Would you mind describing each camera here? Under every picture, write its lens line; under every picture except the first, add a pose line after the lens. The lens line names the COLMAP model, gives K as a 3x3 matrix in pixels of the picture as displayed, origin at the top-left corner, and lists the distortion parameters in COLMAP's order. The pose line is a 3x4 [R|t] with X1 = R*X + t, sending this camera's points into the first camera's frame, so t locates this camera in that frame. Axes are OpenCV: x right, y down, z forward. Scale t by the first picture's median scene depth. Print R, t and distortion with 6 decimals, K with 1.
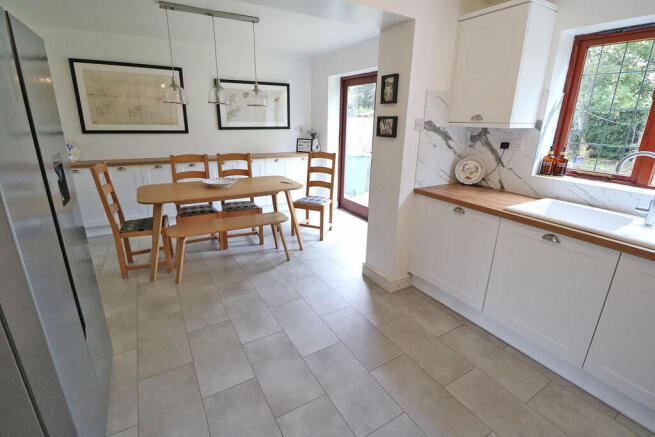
lens RADIAL K [[302.4, 0, 325.3], [0, 302.4, 213.0], [0, 0, 1]] dist [-0.003852, -0.010211]
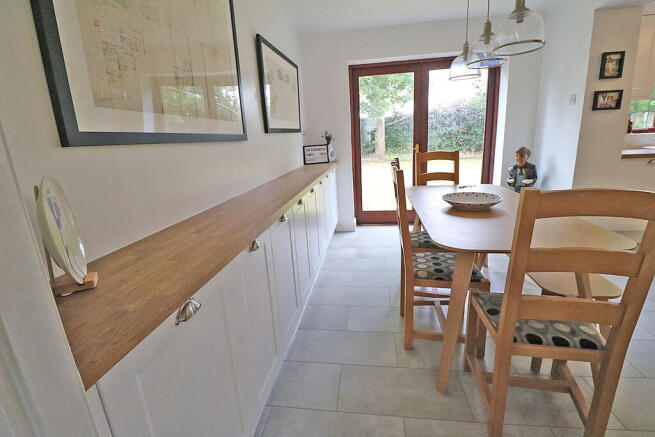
lens RADIAL K [[302.4, 0, 324.7], [0, 302.4, 214.8], [0, 0, 1]] dist [-0.003852, -0.010211]
pose [[0.622089, -0.247151, 0.742914, -1.216280], [0.295765, 0.952744, 0.069294, -0.251226], [-0.724933, 0.176621, 0.665790, 1.024760]]
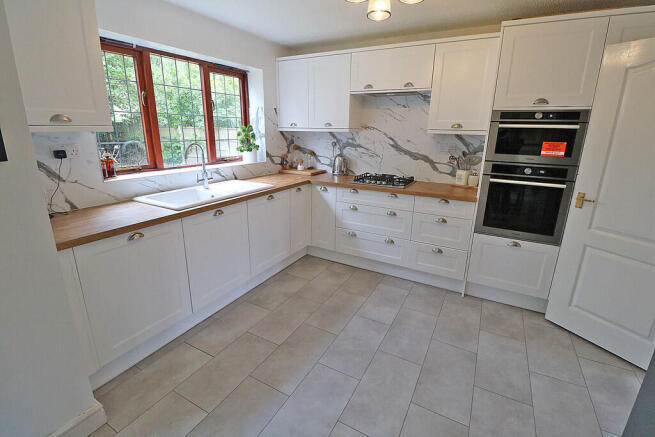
lens RADIAL K [[302.4, 0, 325.3], [0, 302.4, 212.5], [0, 0, 1]] dist [-0.003852, -0.010211]
pose [[-0.506476, -0.253920, 0.824019, -0.374153], [0.231469, 0.880541, 0.413607, -0.232638], [-0.830605, 0.400216, -0.387198, 0.732101]]
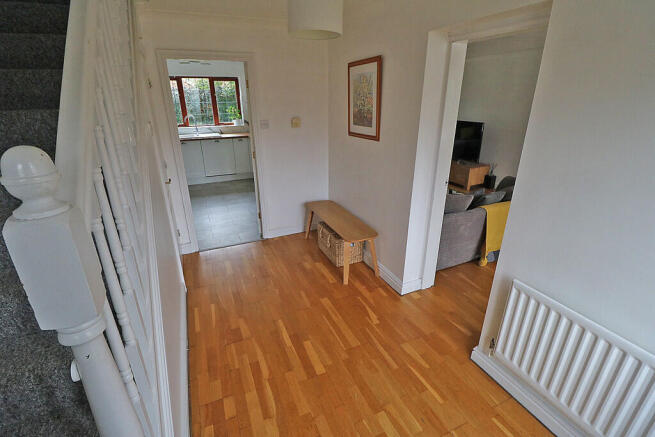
lens RADIAL K [[302.4, 0, 329.6], [0, 302.4, 216.7], [0, 0, 1]] dist [-0.003852, -0.010211]
pose [[0.100761, -0.377430, 0.920540, -1.649656], [0.297134, 0.894438, 0.334204, 0.117086], [-0.949504, 0.239850, 0.202272, -0.684662]]
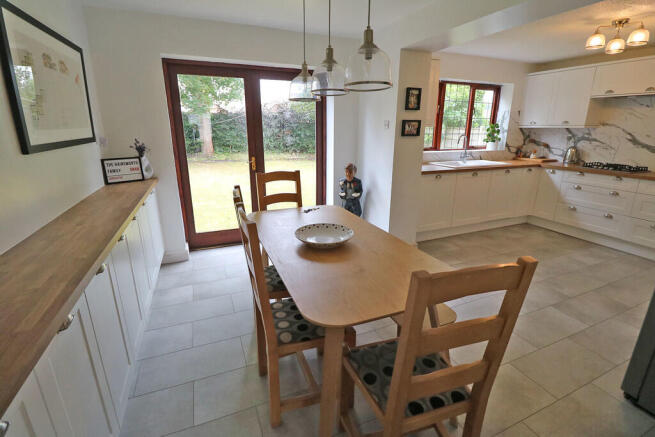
lens RADIAL K [[302.4, 0, 324.6], [0, 302.4, 212.7], [0, 0, 1]] dist [-0.003852, -0.010211]
pose [[0.131344, -0.286207, 0.949123, -1.075764], [0.291563, 0.926225, 0.238954, -0.342225], [-0.947491, 0.245344, 0.205101, 1.095712]]
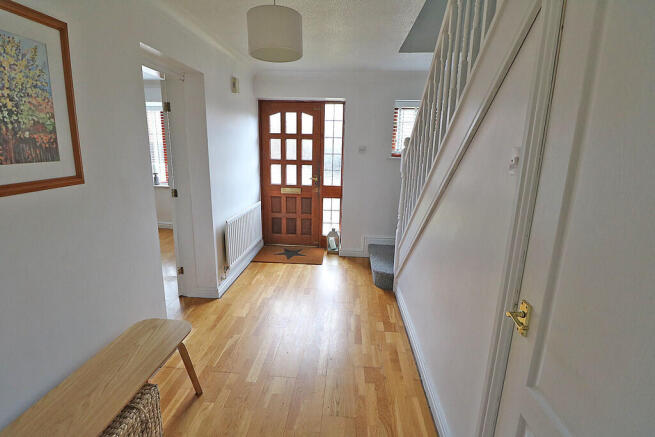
lens RADIAL K [[302.4, 0, 326.5], [0, 302.4, 212.4], [0, 0, 1]] dist [-0.003852, -0.010211]
pose [[-0.563502, 0.151381, -0.812127, -0.338449], [-0.276259, 0.891940, 0.357943, 0.010247], [0.778554, 0.426059, -0.460790, -0.062365]]
